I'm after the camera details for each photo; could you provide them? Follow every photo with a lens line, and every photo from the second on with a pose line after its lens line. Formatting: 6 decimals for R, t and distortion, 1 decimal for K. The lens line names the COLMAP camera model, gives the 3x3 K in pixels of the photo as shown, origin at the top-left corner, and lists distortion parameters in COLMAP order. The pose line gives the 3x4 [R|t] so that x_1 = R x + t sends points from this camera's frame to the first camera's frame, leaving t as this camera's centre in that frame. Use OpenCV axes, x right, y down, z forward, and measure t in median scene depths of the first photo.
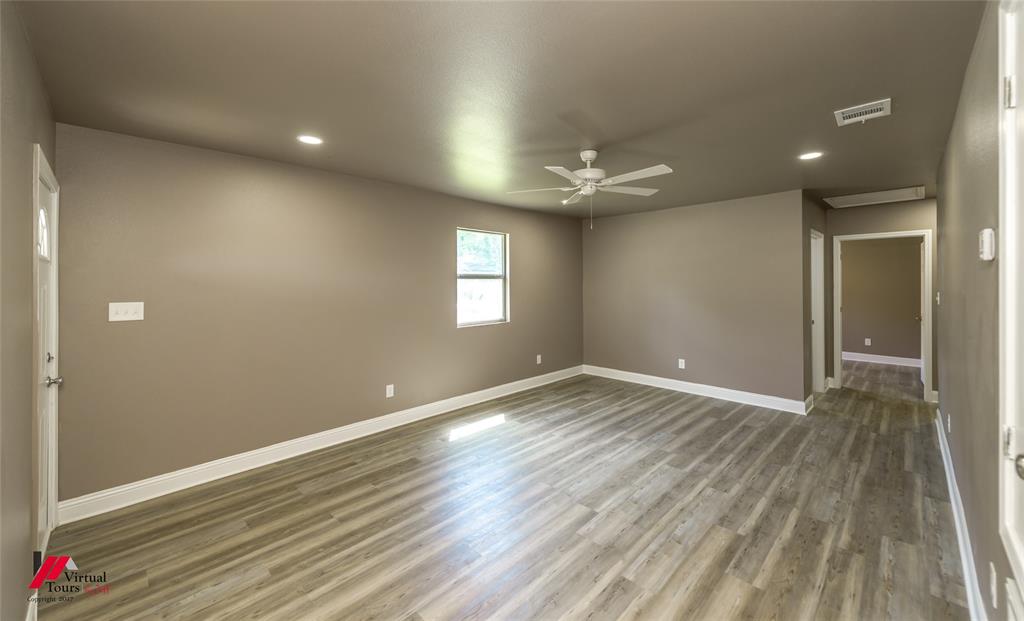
lens RADIAL K [[400.9, 0, 509.1], [0, 400.9, 282.0], [0, 0, 1]] dist [0.010842, -0.003585]
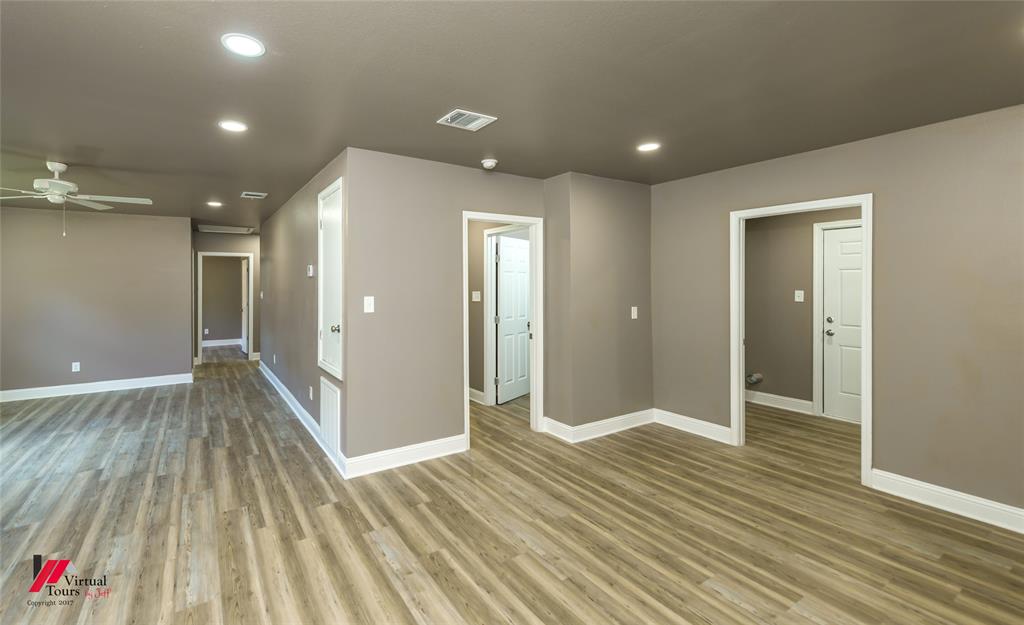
lens RADIAL K [[425.3, 0, 448.4], [0, 425.3, 284.0], [0, 0, 1]] dist [0.019262, -0.007517]
pose [[0.255612, 0.004094, 0.966771, -0.662402], [0.004404, 0.999976, -0.005399, 0.010028], [-0.966769, 0.005638, 0.255588, -0.317331]]
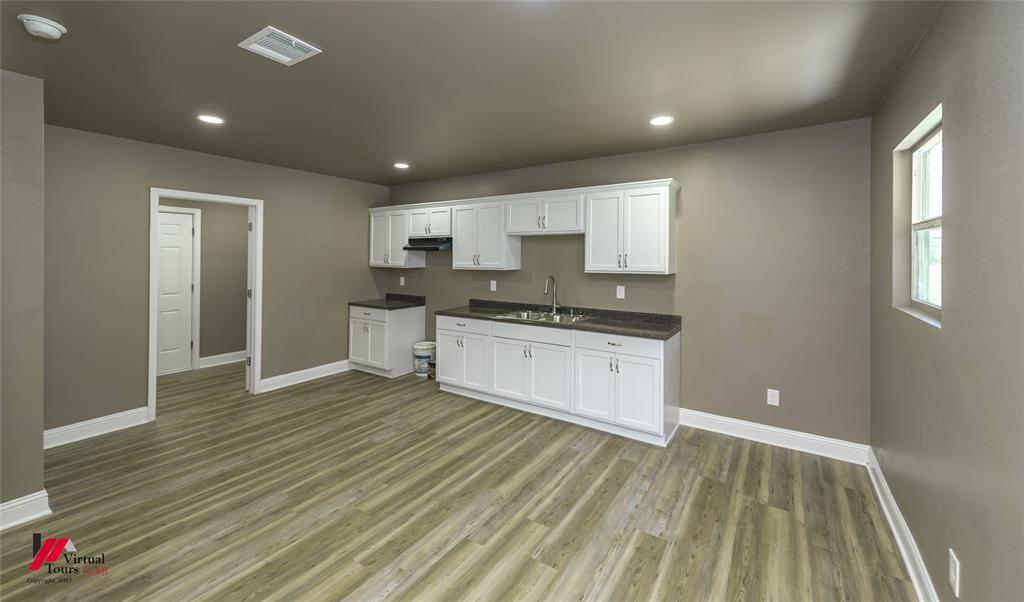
lens RADIAL K [[401.7, 0, 517.1], [0, 401.7, 254.1], [0, 0, 1]] dist [-0.000617, -0.000695]
pose [[-0.979401, 0.004760, -0.201868, -0.046611], [0.005341, 0.999983, -0.002332, -0.001953], [0.201853, -0.003362, -0.979410, 0.570771]]
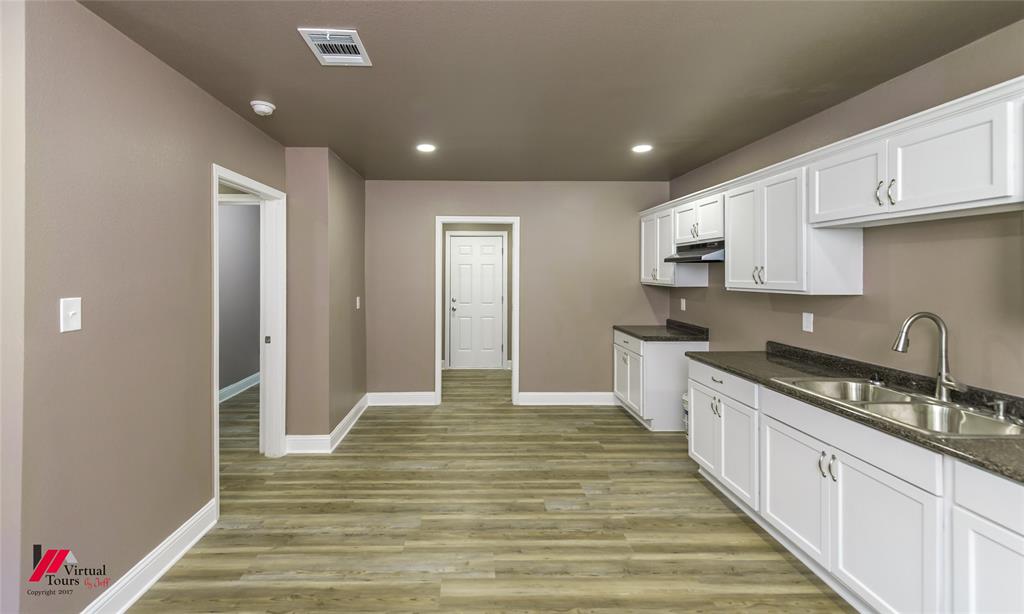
lens RADIAL K [[412.1, 0, 476.4], [0, 412.1, 270.8], [0, 0, 1]] dist [0.001789, -0.000022]
pose [[-0.714101, 0.011506, 0.699948, -0.383737], [0.006097, 0.999929, -0.010216, 0.009811], [-0.700016, -0.003028, -0.714121, 0.166401]]
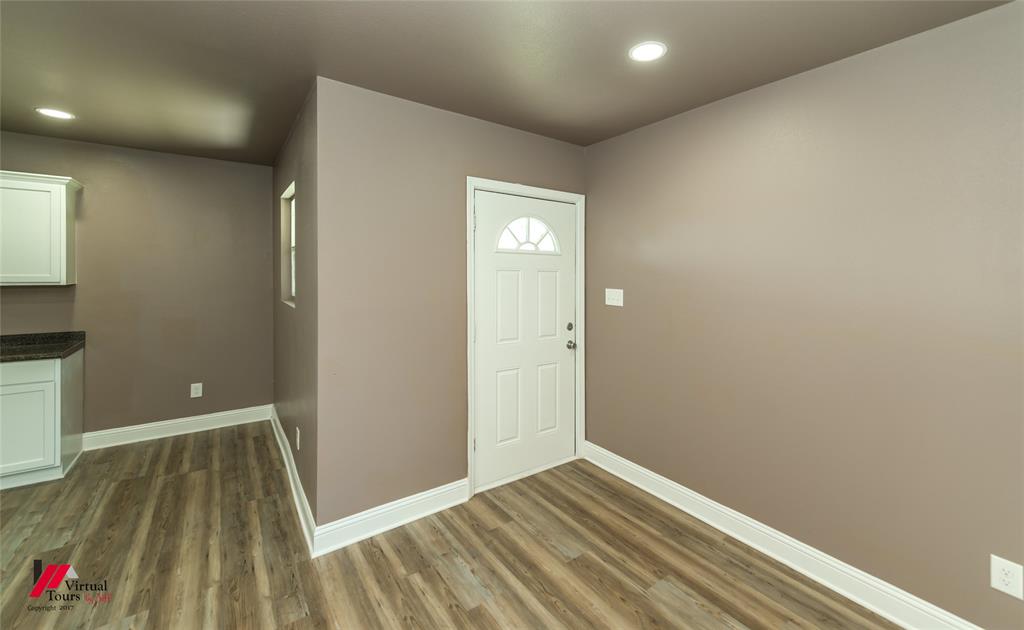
lens RADIAL K [[412.1, 0, 533.3], [0, 412.1, 277.4], [0, 0, 1]] dist [0.004663, -0.000446]
pose [[-0.133844, 0.021428, -0.990771, 0.165178], [-0.012095, 0.999656, 0.023254, -0.002556], [0.990929, 0.015096, -0.133539, 0.829150]]
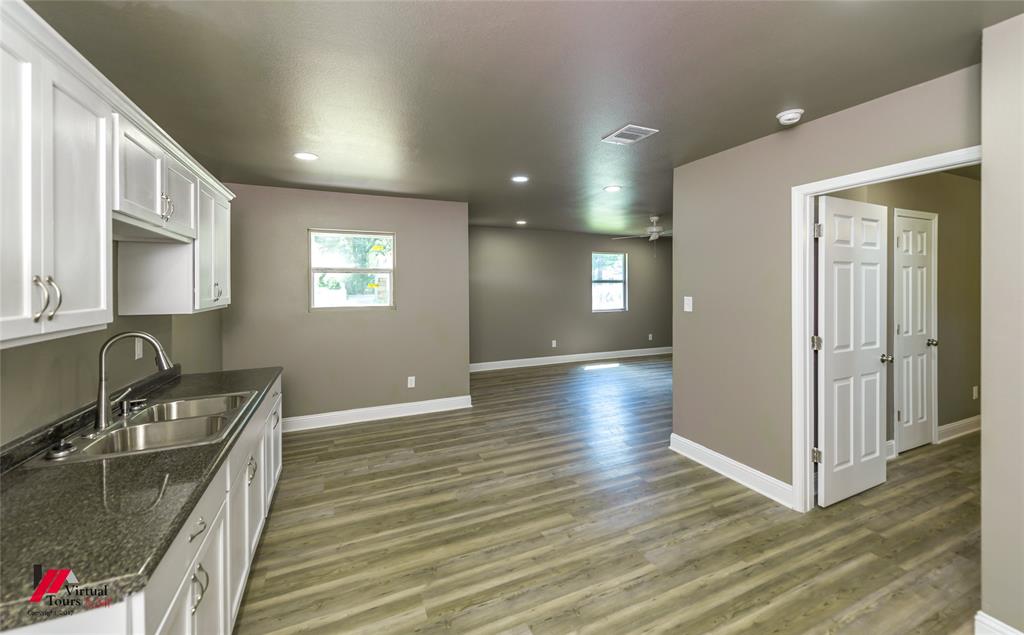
lens RADIAL K [[404.6, 0, 522.0], [0, 404.6, 286.0], [0, 0, 1]] dist [0.000120, -0.000019]
pose [[0.936478, 0.002723, -0.350715, 0.290849], [-0.001801, 0.999994, 0.002954, 0.001624], [0.350721, -0.002135, 0.936478, -1.063131]]
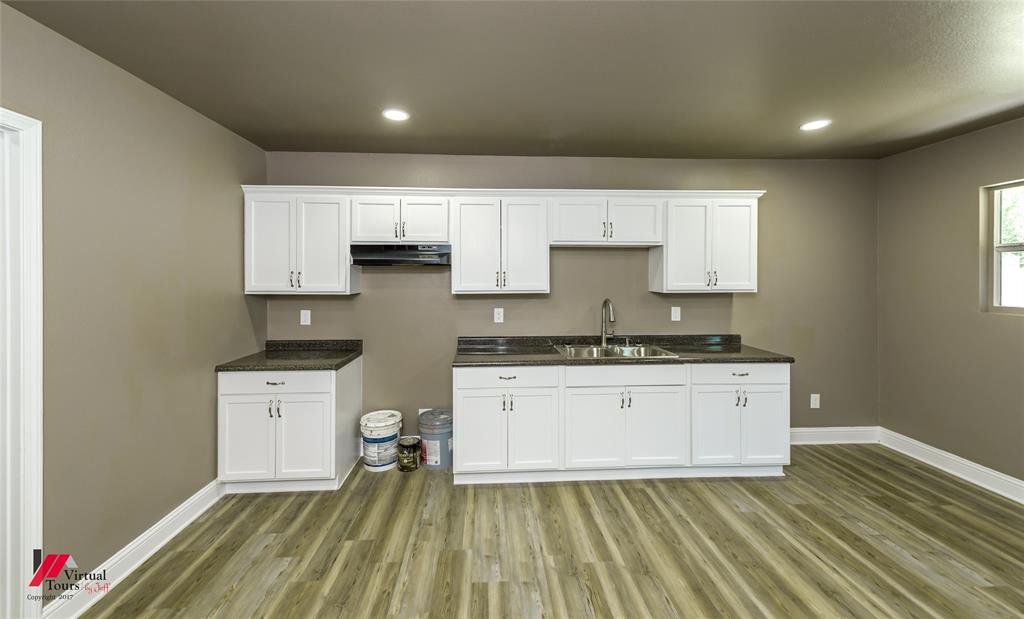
lens RADIAL K [[400.9, 0, 509.1], [0, 400.9, 281.0], [0, 0, 1]] dist [0.010842, -0.003585]
pose [[-0.668003, 0.017923, -0.743943, 0.533381], [0.006809, 0.999815, 0.017973, 0.001094], [0.744128, 0.006940, -0.668001, -0.208367]]
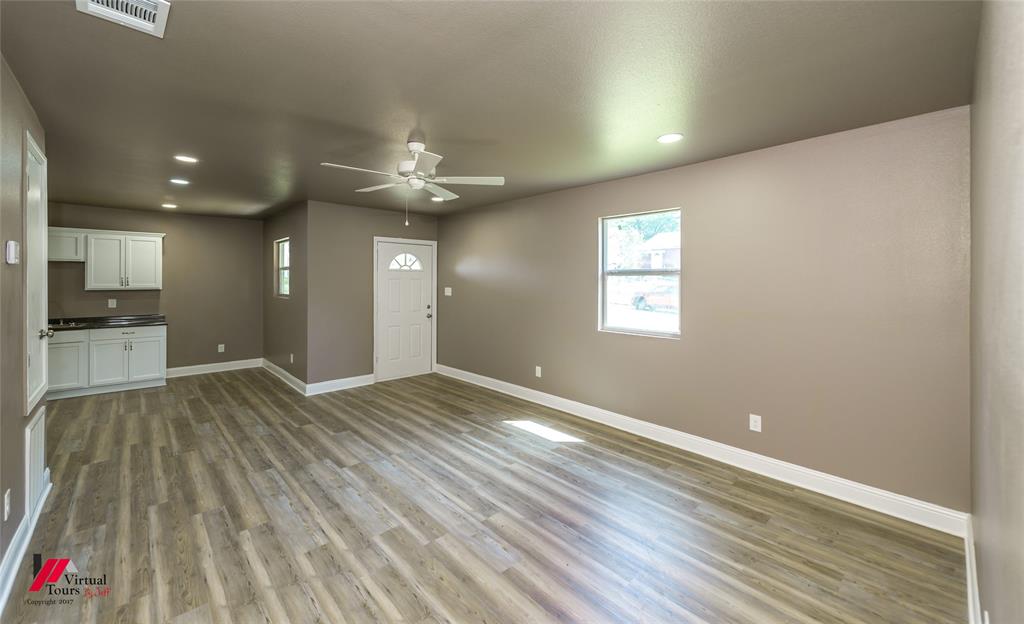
lens RADIAL K [[403.0, 0, 517.0], [0, 403.0, 280.9], [0, 0, 1]] dist [0.002003, -0.000186]
pose [[-0.025777, 0.008757, -0.999629, 1.181343], [-0.002182, 0.999959, 0.008816, -0.006273], [0.999665, 0.002408, -0.025757, 1.294781]]
